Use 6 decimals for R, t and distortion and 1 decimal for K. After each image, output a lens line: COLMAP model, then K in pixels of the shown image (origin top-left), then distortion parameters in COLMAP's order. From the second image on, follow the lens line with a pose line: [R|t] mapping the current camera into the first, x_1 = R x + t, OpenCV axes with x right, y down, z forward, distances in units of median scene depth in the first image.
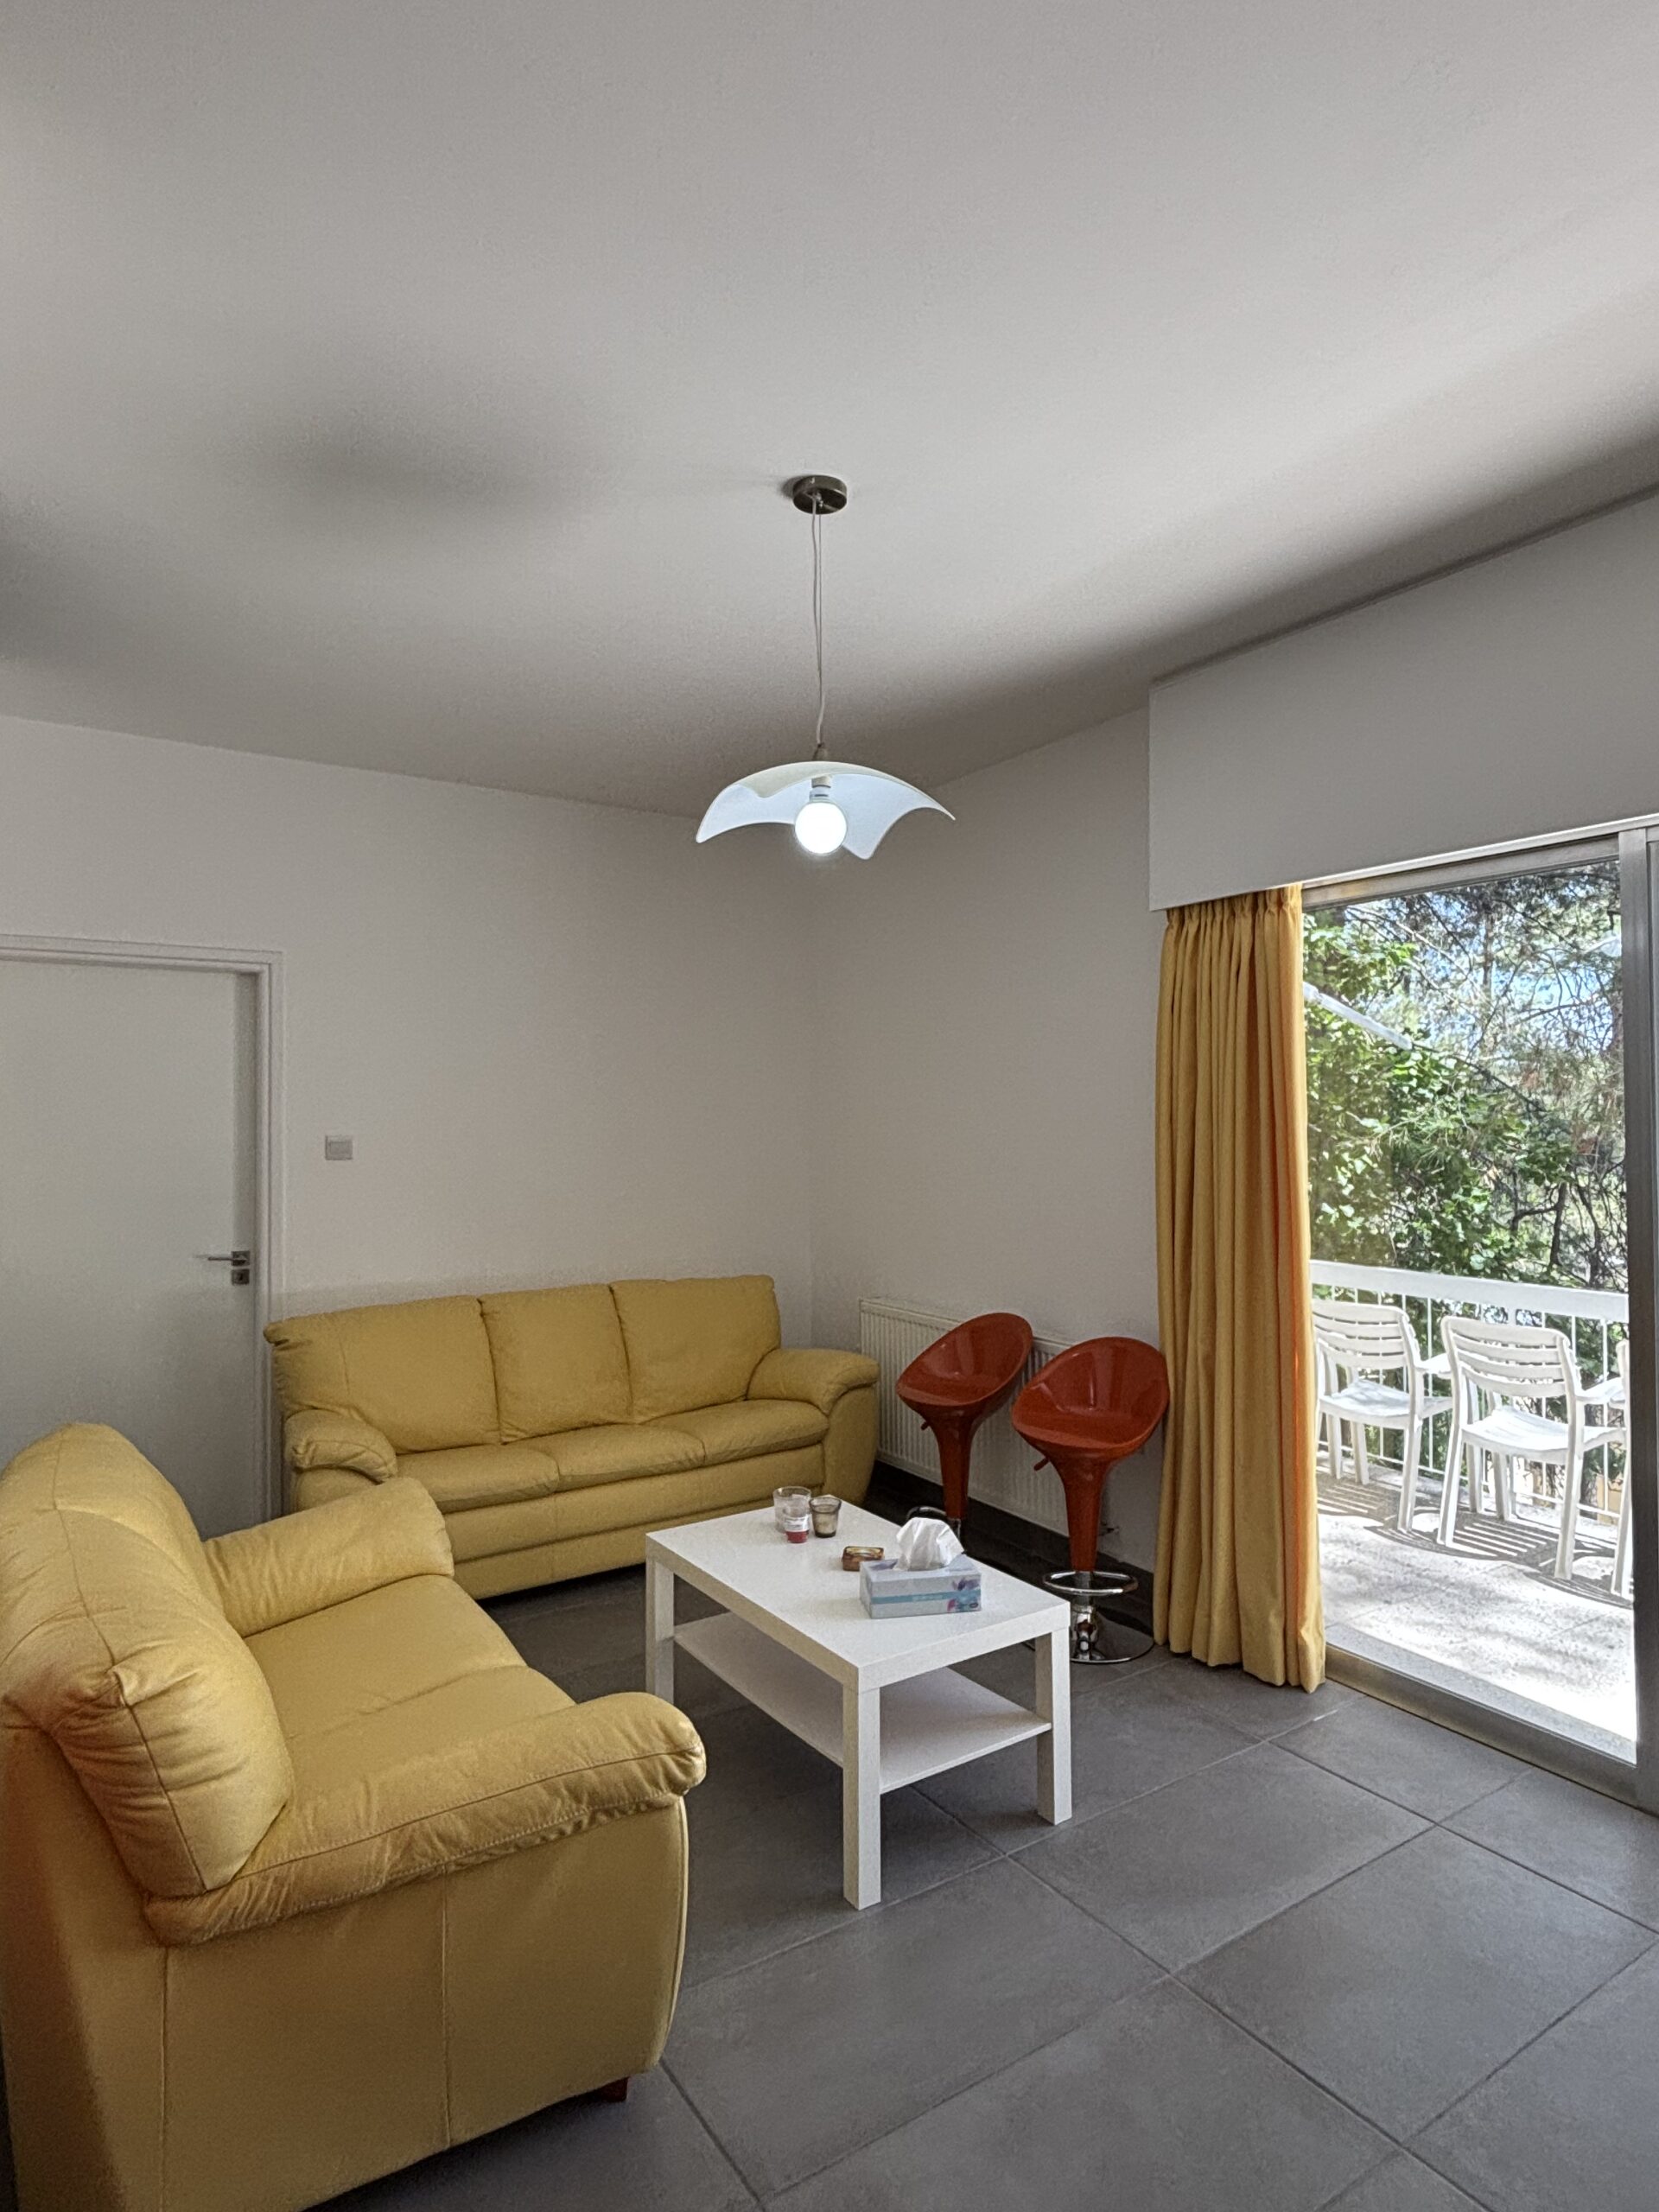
lens RADIAL K [[1258.4, 0, 829.5], [0, 1258.4, 1106.0], [0, 0, 1]] dist [0.050447, 0.000064]
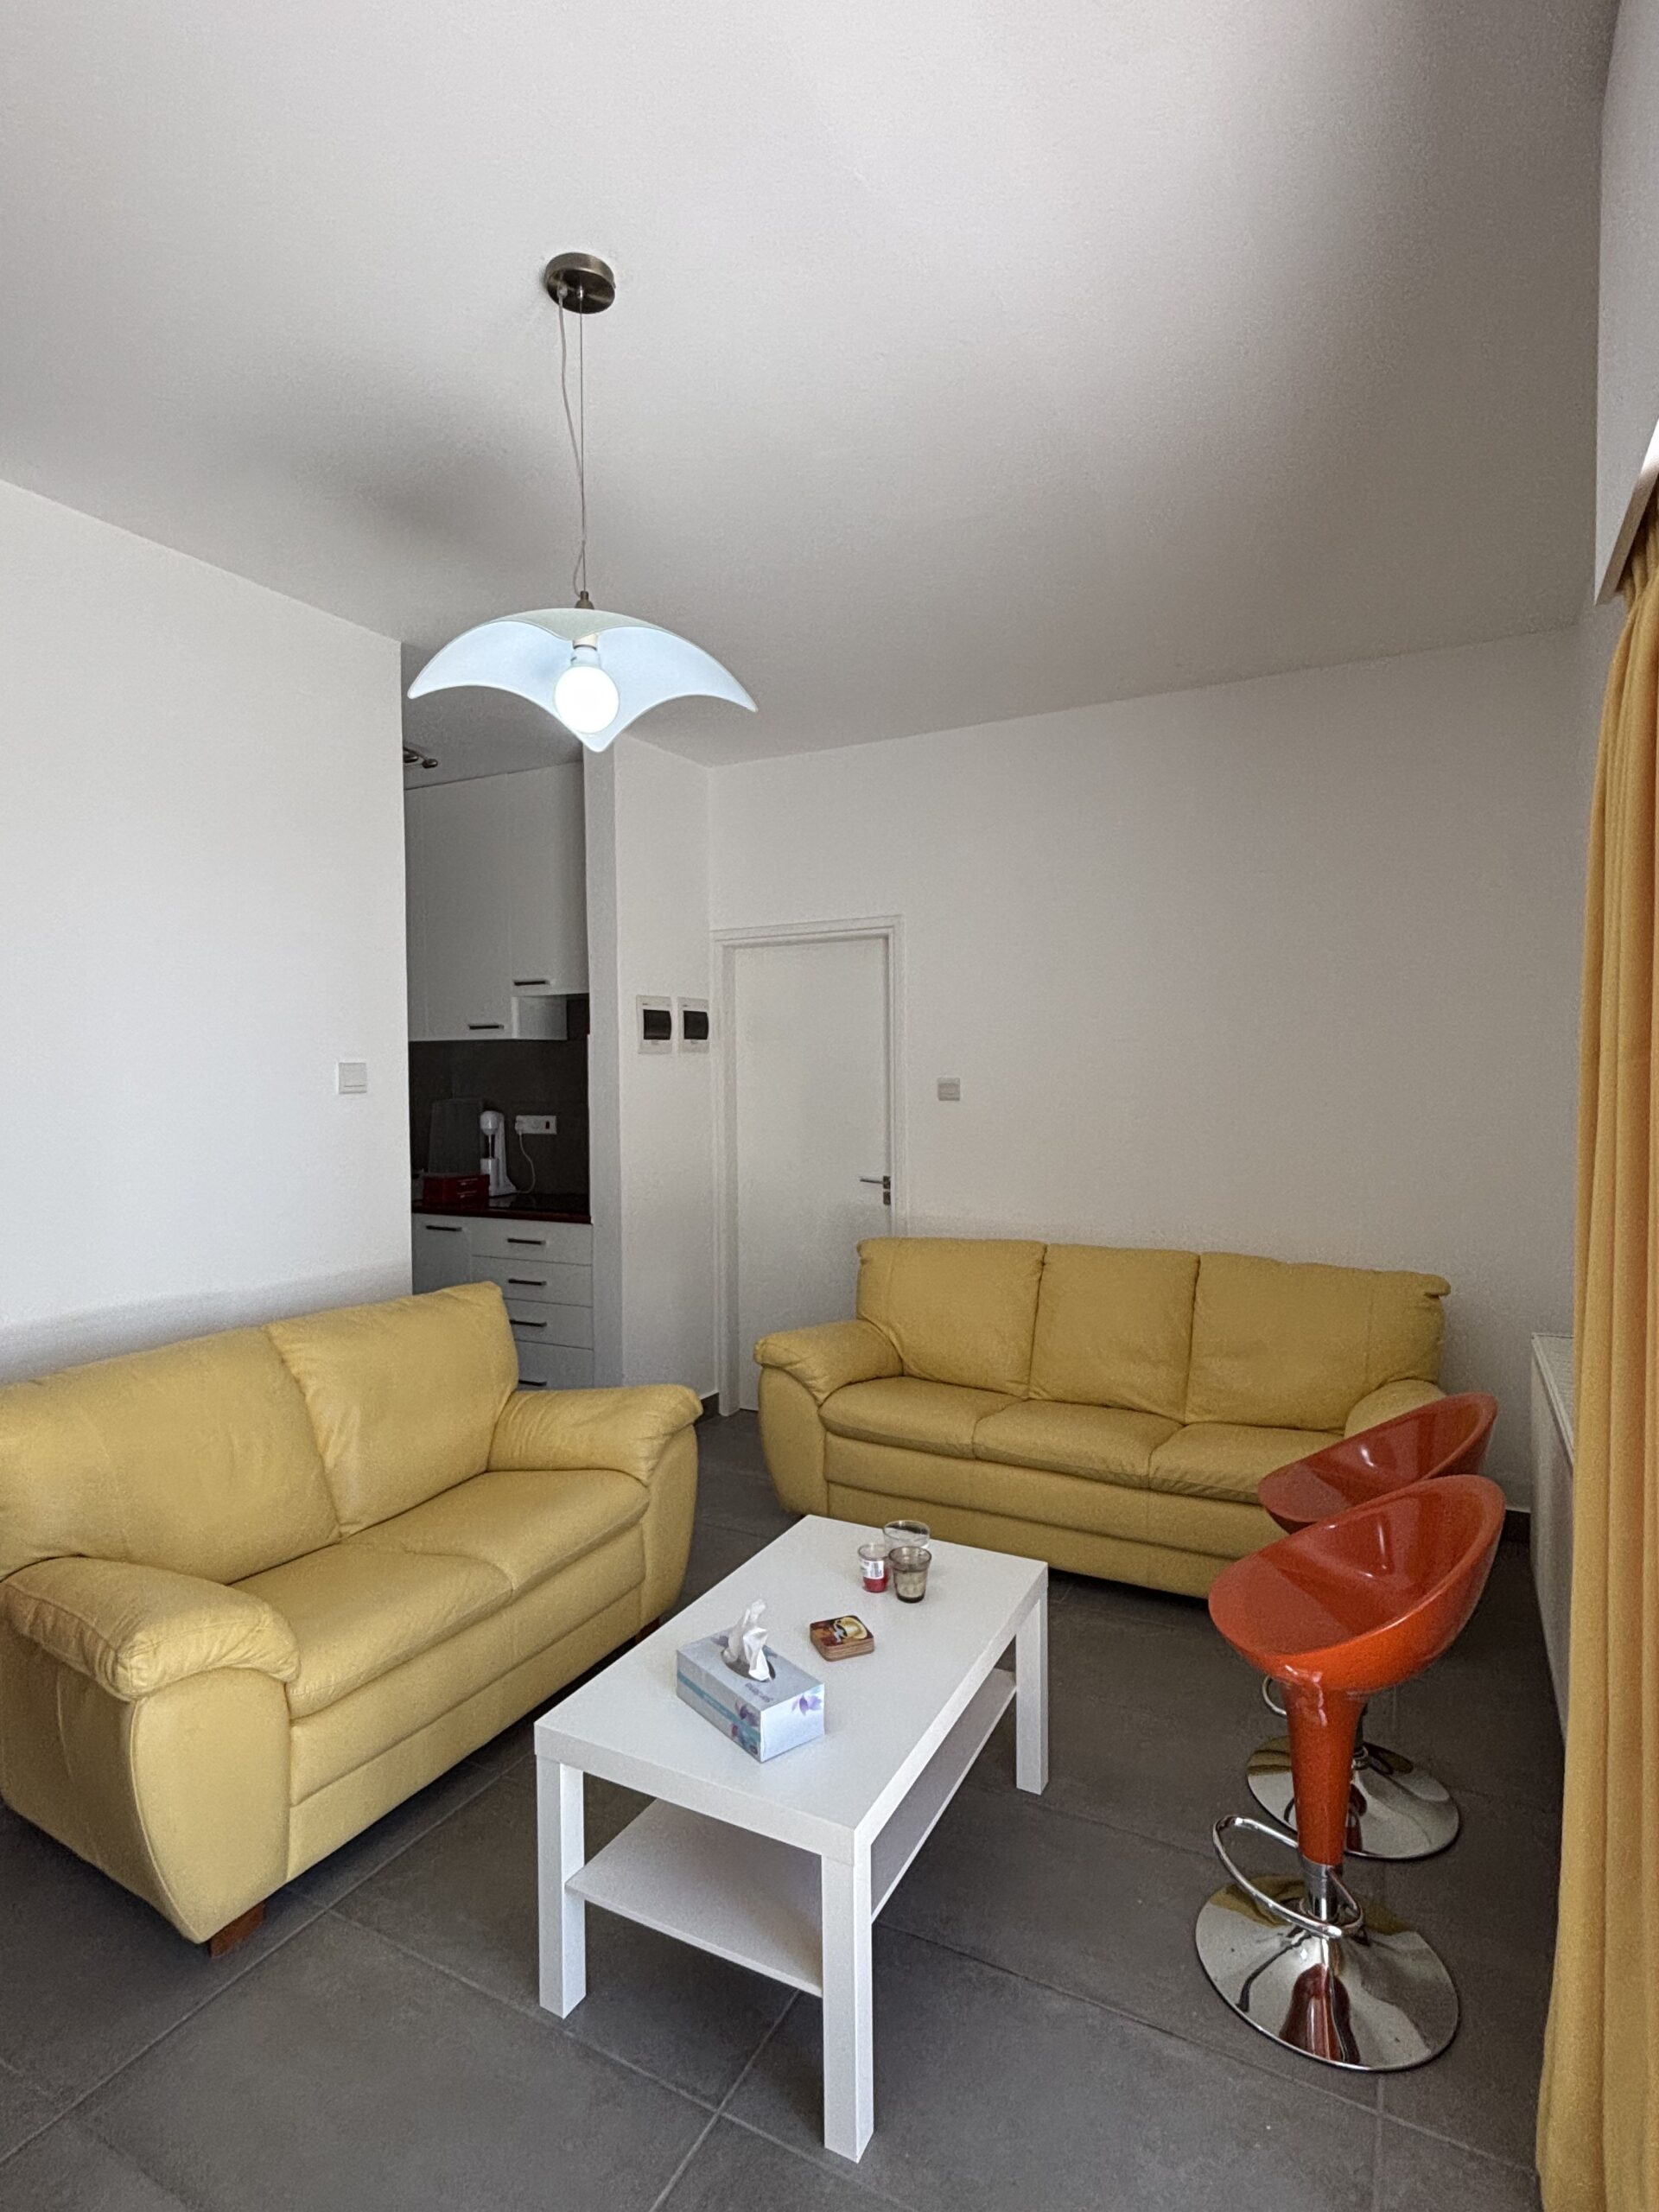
lens RADIAL K [[1141.7, 0, 834.8], [0, 1141.7, 1136.4], [0, 0, 1]] dist [0.048256, -0.000173]
pose [[0.478217, 0.057818, -0.876337, 0.469873], [0.013998, 0.997202, 0.073431, 0.000457], [0.878130, -0.047382, 0.476069, 0.508793]]
